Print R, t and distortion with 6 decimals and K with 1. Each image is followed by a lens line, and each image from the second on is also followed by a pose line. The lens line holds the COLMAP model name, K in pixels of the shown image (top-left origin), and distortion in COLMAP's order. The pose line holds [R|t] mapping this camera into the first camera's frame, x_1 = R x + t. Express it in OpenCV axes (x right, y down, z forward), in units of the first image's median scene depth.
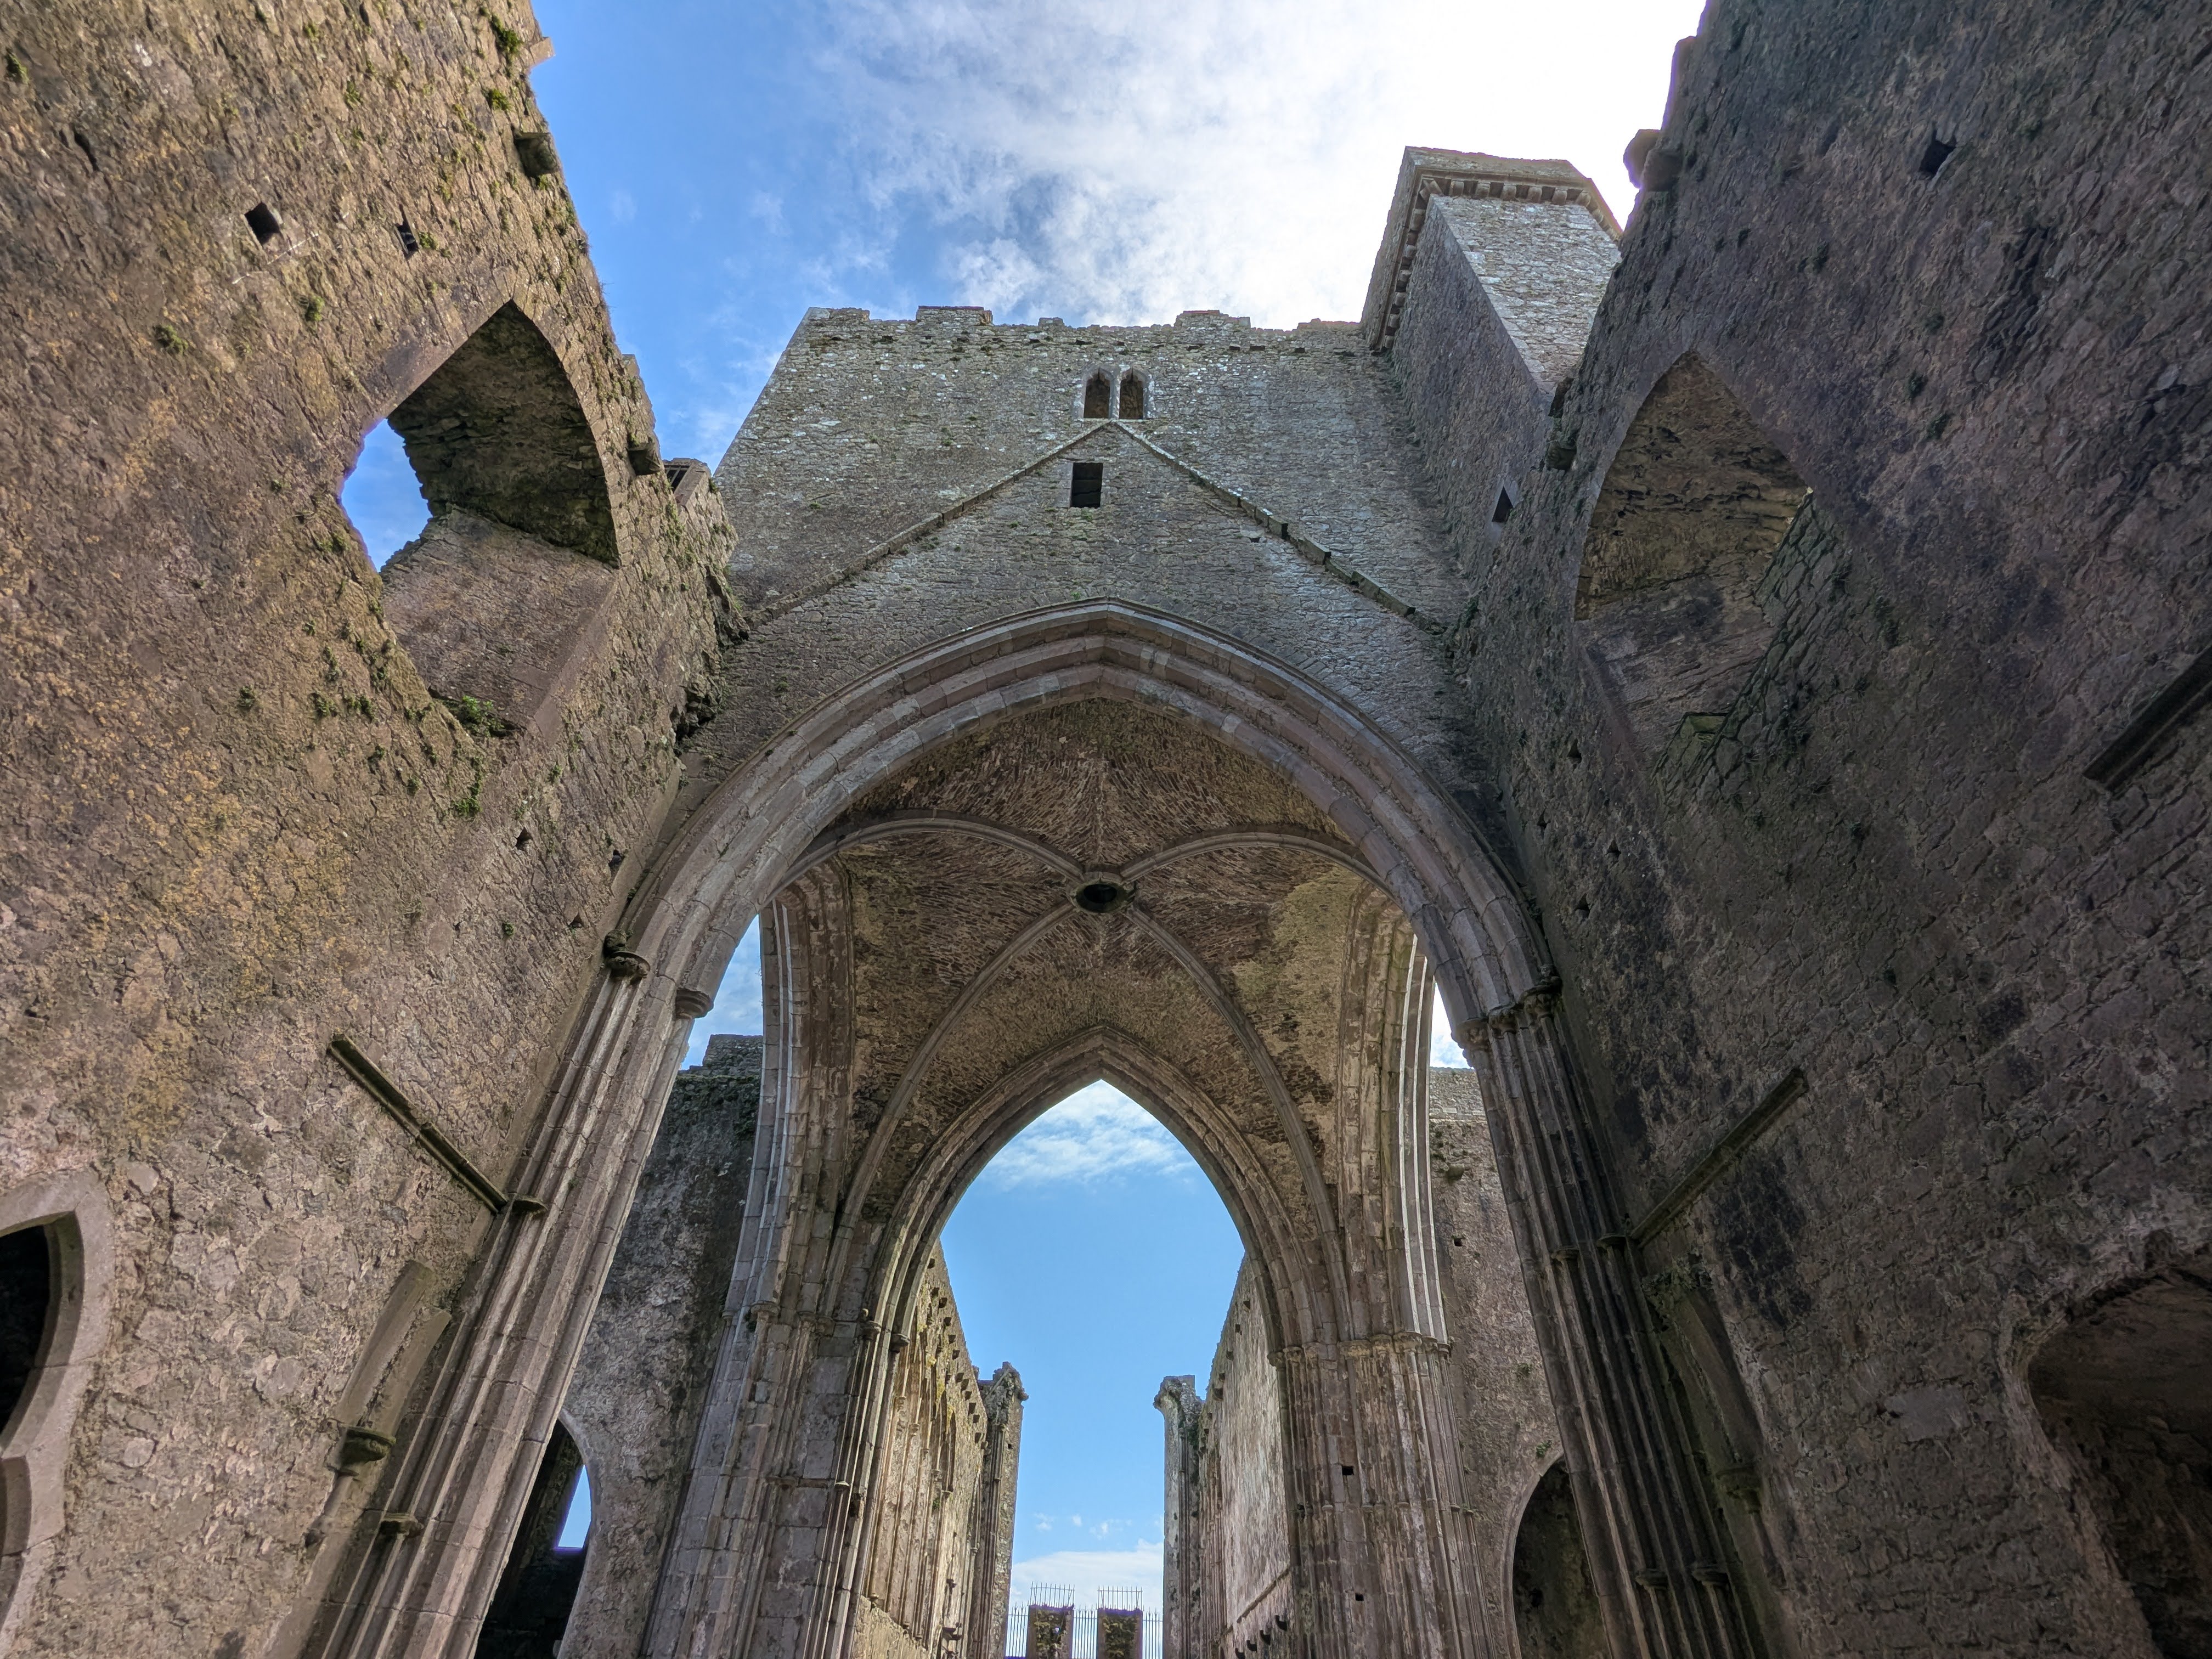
lens RADIAL K [[1054.6, 0, 1112.5], [0, 1054.6, 827.8], [0, 0, 1]] dist [-0.005340, 0.005860]
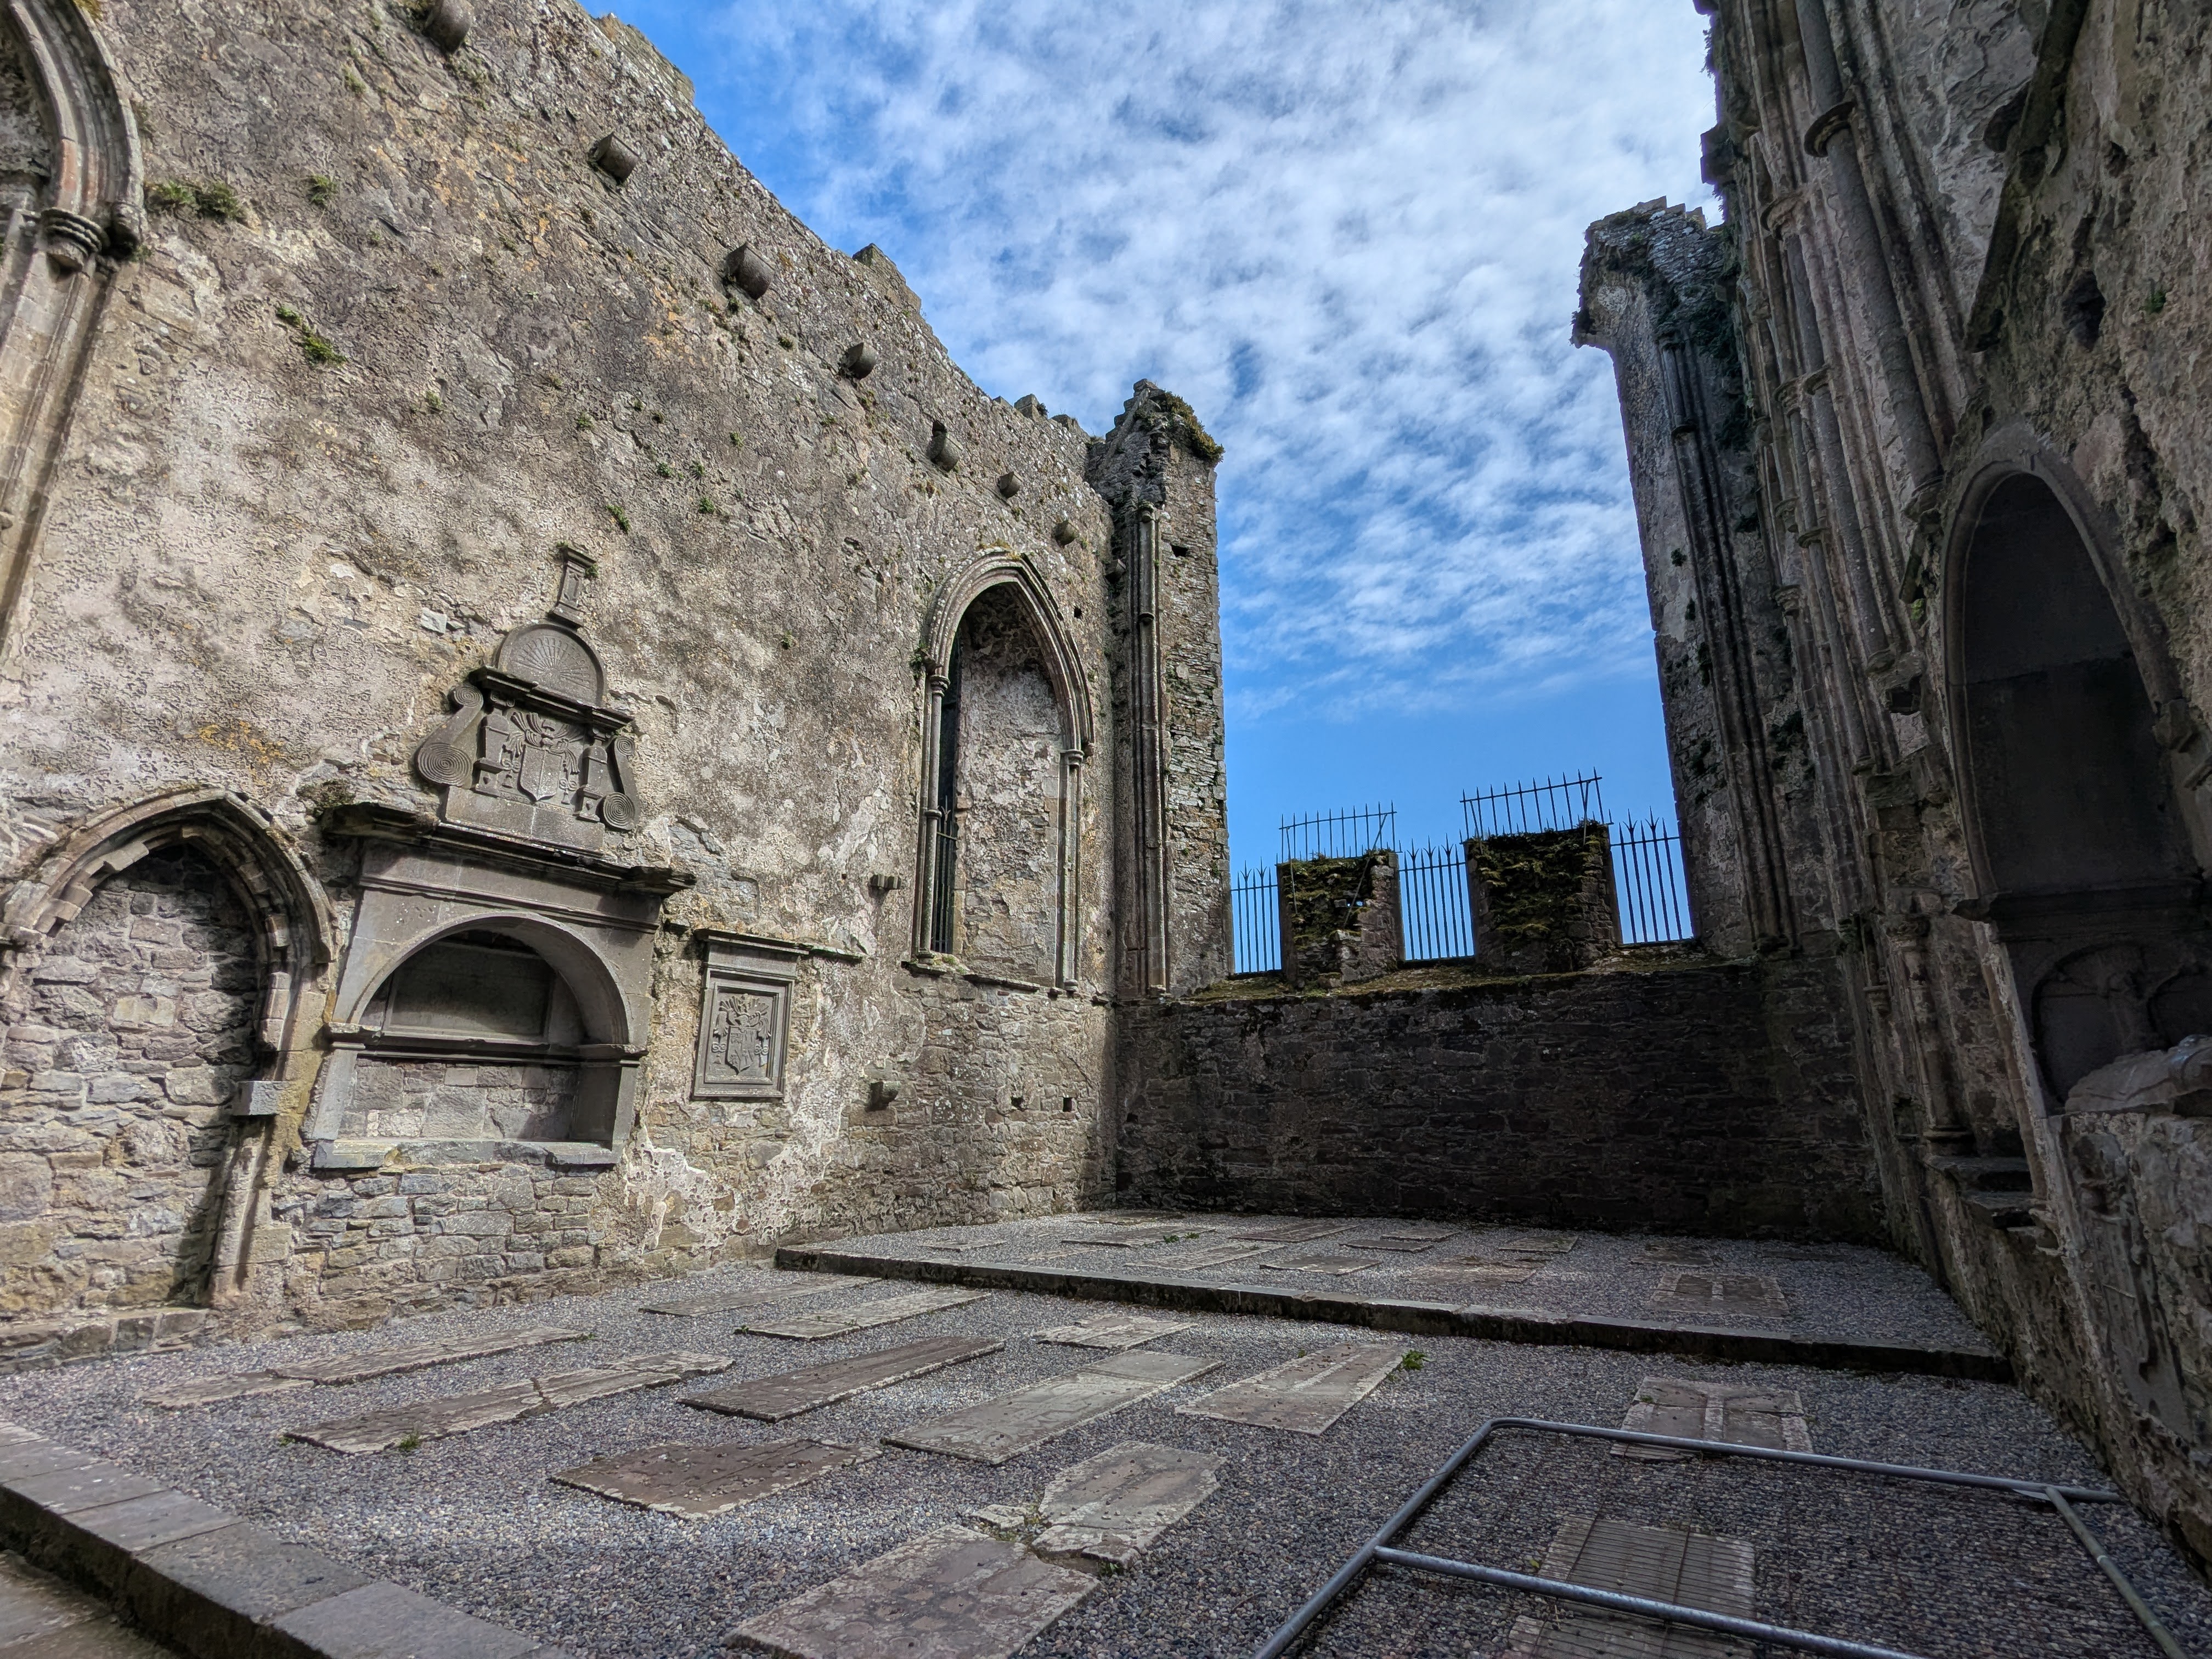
lens RADIAL K [[1054.6, 0, 1094.5], [0, 1054.6, 827.3], [0, 0, 1]] dist [-0.005340, 0.005860]
pose [[0.841283, -0.174384, -0.511697, 0.061600], [0.381682, 0.861920, 0.333786, 0.571638], [0.382835, -0.476114, 0.791677, 0.676194]]
